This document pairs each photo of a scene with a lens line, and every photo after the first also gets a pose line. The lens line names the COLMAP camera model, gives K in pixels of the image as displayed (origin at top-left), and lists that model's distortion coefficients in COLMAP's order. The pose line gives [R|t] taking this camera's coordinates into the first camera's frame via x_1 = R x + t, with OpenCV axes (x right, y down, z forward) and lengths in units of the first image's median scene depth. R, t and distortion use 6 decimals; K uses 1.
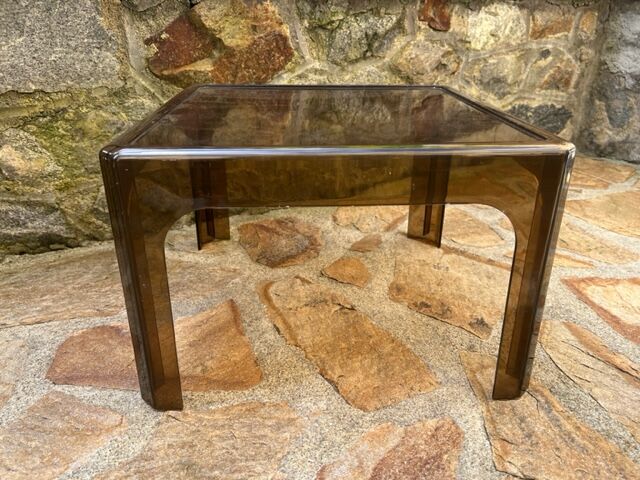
lens RADIAL K [[486.1, 0, 320.7], [0, 486.1, 242.5], [0, 0, 1]] dist [0.029975, -0.042992]
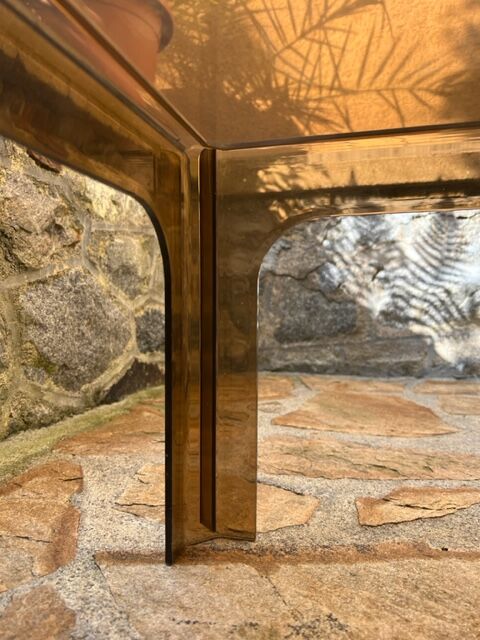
lens RADIAL K [[488.0, 0, 235.8], [0, 488.0, 318.3], [0, 0, 1]] dist [0.038475, -0.048560]
pose [[0.720194, -0.030059, 0.693121, -0.003799], [0.301581, 0.913295, -0.273754, -0.048059], [-0.624795, 0.406188, 0.666815, 0.596234]]
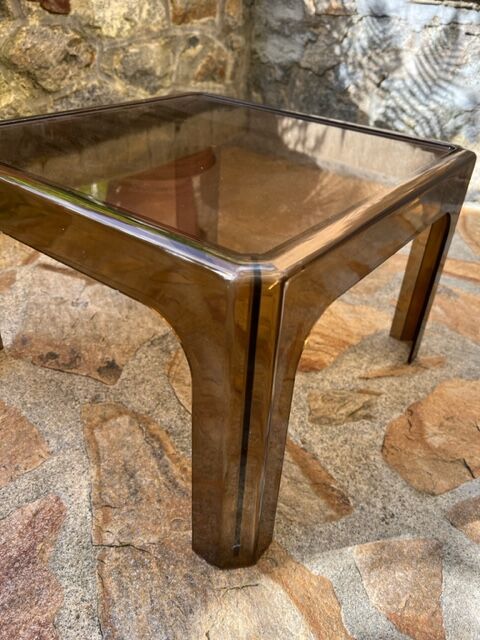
lens RADIAL K [[488.5, 0, 238.7], [0, 488.5, 322.7], [0, 0, 1]] dist [0.039044, -0.063735]
pose [[0.924413, -0.177097, 0.337782, 0.166390], [0.114943, 0.973842, 0.196011, -0.048306], [-0.363659, -0.142370, 0.920588, 0.035991]]
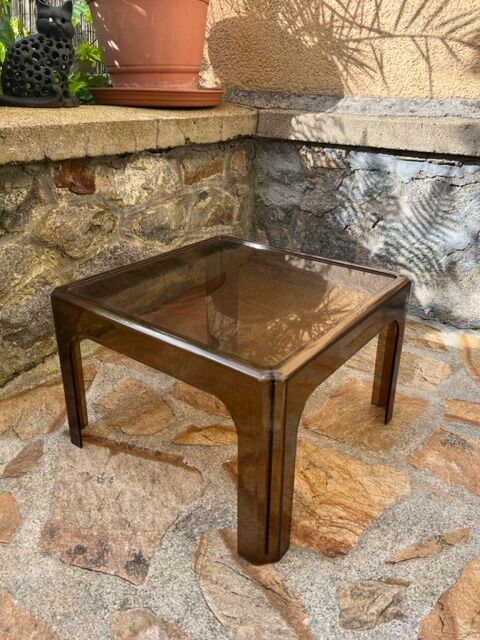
lens RADIAL K [[480.5, 0, 239.9], [0, 480.5, 317.4], [0, 0, 1]] dist [0.040982, -0.055271]
pose [[0.922232, -0.159183, 0.352347, 0.168213], [0.157494, 0.986946, 0.033659, -0.199031], [-0.353106, 0.024451, 0.935264, 0.026338]]
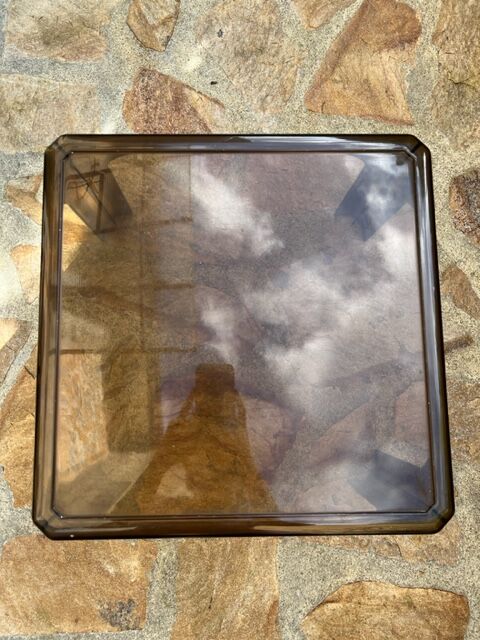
lens RADIAL K [[483.9, 0, 243.4], [0, 483.9, 322.9], [0, 0, 1]] dist [0.041732, -0.057654]
pose [[-0.488953, 0.863436, -0.124113, 0.403383], [-0.385270, -0.086106, 0.918778, -0.595065], [0.782619, 0.497056, 0.374758, 0.343415]]
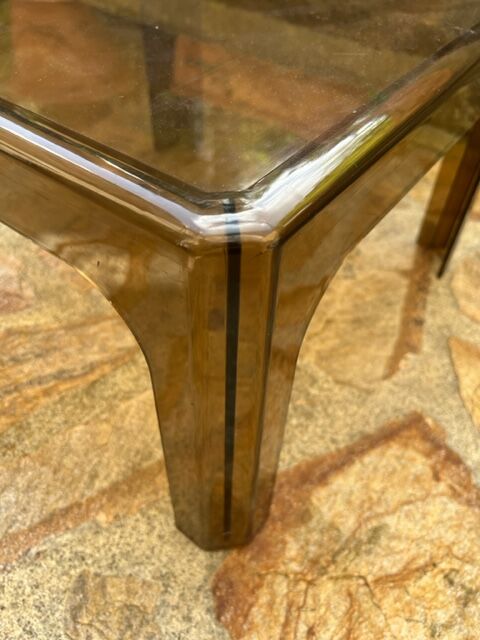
lens RADIAL K [[496.4, 0, 238.0], [0, 496.4, 323.1], [0, 0, 1]] dist [0.010941, -0.046279]
pose [[0.361857, 0.693031, -0.623512, 0.541997], [-0.414364, 0.718705, 0.558360, -0.176792], [0.835082, 0.056314, 0.547235, 0.398472]]
